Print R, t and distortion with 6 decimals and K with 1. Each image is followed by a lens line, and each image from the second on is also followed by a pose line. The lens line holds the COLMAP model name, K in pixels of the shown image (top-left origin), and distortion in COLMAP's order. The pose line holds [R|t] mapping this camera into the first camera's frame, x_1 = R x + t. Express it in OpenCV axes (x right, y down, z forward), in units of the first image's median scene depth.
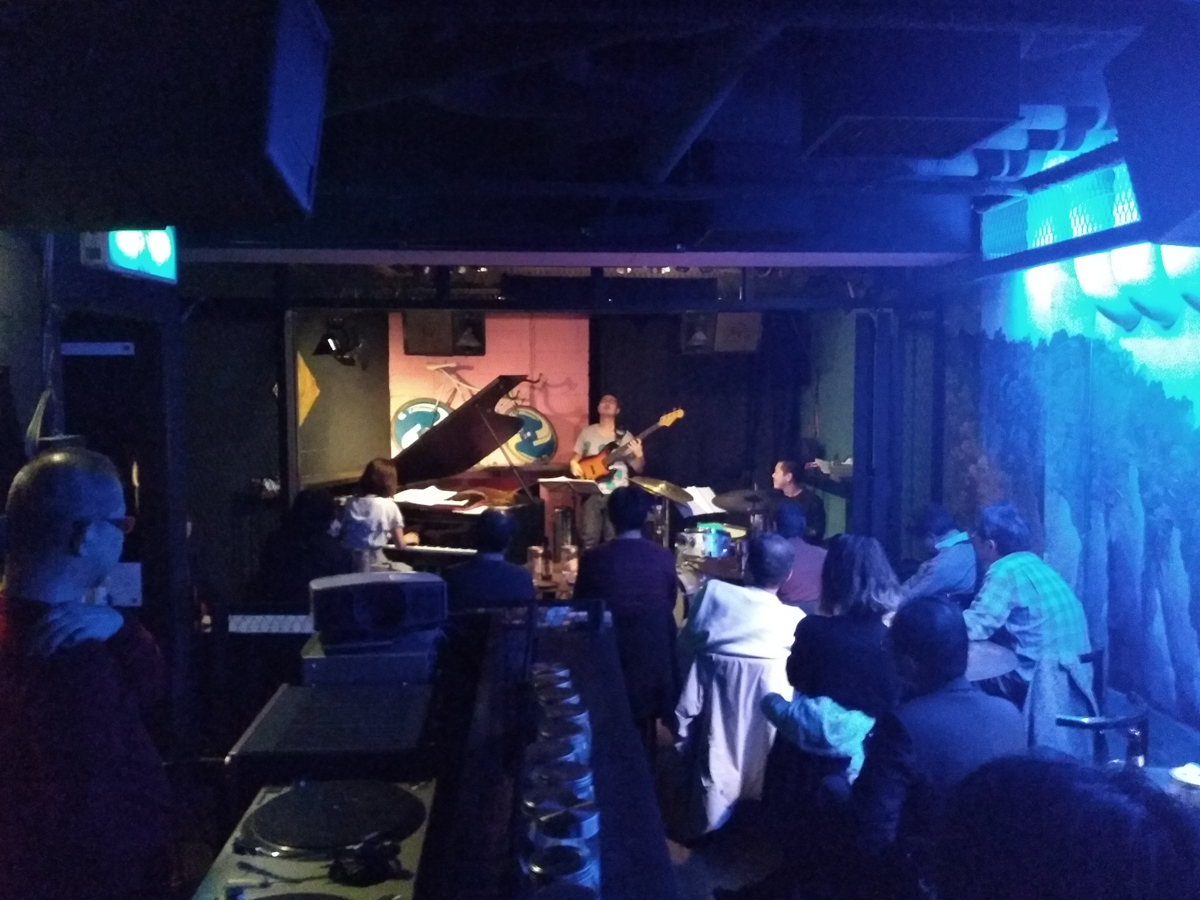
lens RADIAL K [[980.0, 0, 604.6], [0, 980.0, 449.3], [0, 0, 1]] dist [0.077908, 0.001697]
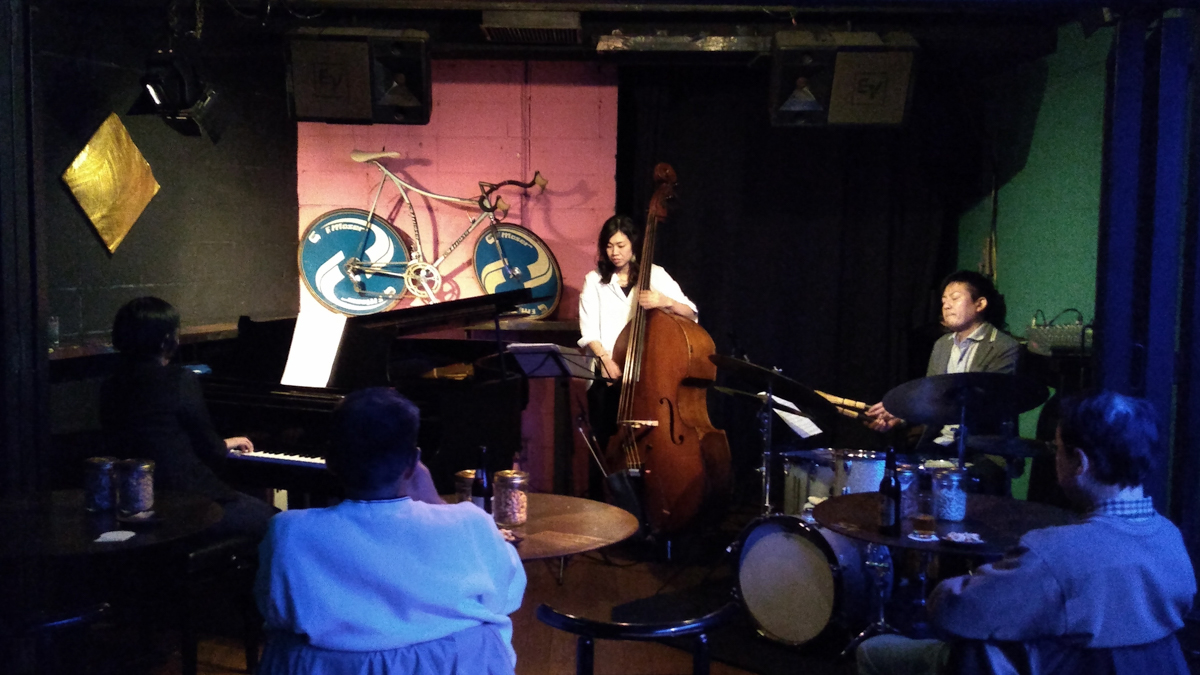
lens RADIAL K [[1204.5, 0, 605.6], [0, 1204.5, 347.9], [0, 0, 1]] dist [0.003535, 0.000000]
pose [[0.998601, 0.020660, -0.048683, 0.016525], [-0.019494, 0.999515, 0.024289, 0.013820], [0.049161, -0.023306, 0.998519, 0.247389]]
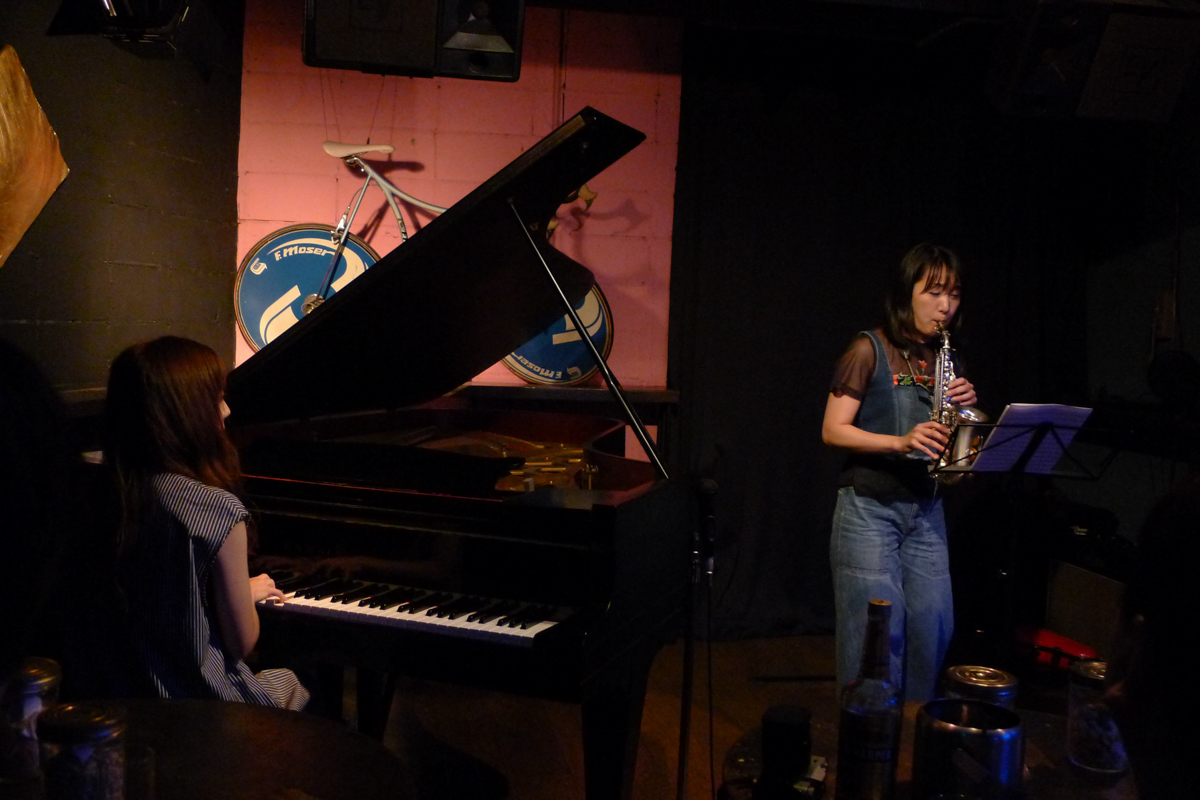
lens RADIAL K [[1214.2, 0, 588.2], [0, 1214.2, 419.4], [0, 0, 1]] dist [-0.058276, 0.000000]
pose [[0.992050, 0.028877, 0.122485, -0.124270], [-0.031456, 0.999321, 0.019173, 0.020194], [-0.121848, -0.022873, 0.992285, 0.446378]]
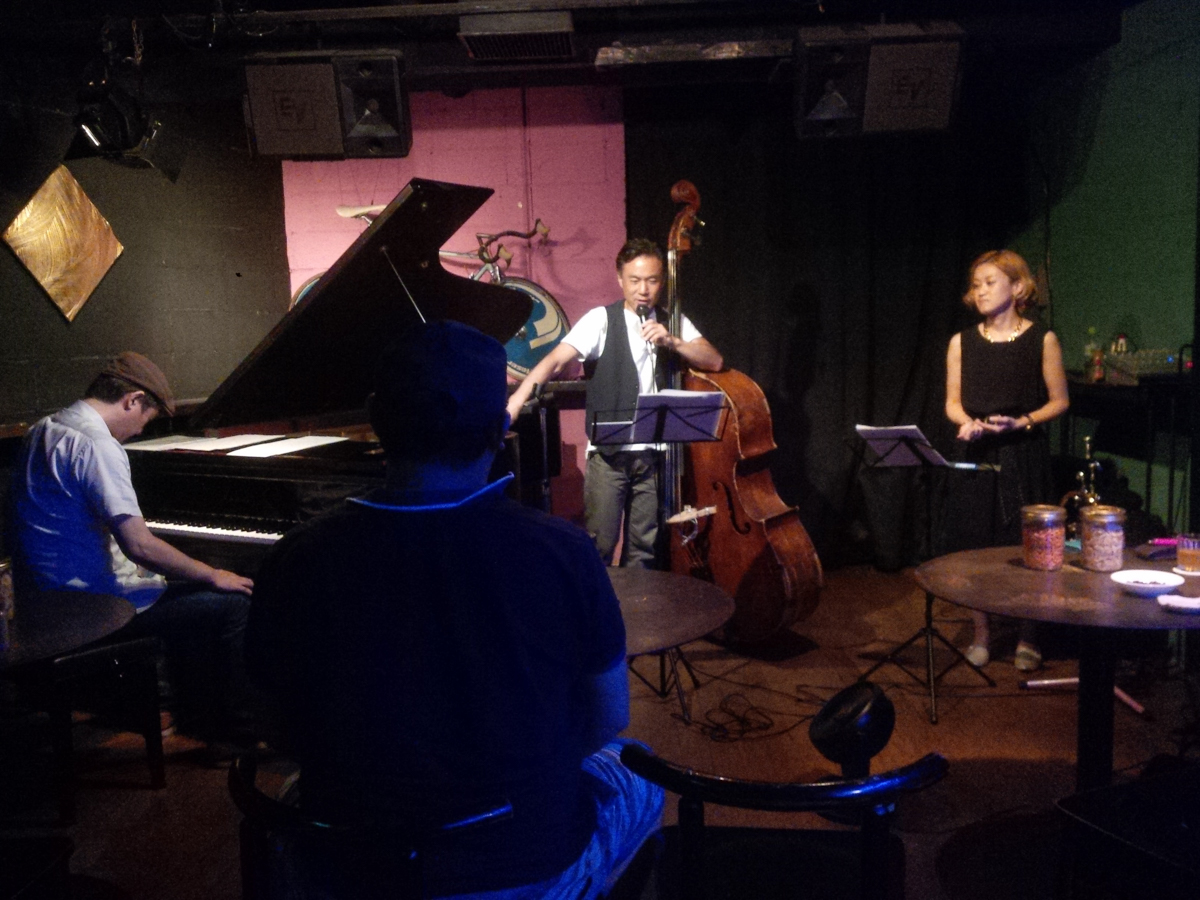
lens RADIAL K [[1117.2, 0, 589.5], [0, 1117.2, 470.0], [0, 0, 1]] dist [-0.008413, 0.000000]
pose [[0.996029, -0.018489, -0.087091, 0.016877], [0.024009, 0.997740, 0.062765, 0.027152], [0.085734, -0.064607, 0.994221, 0.353328]]
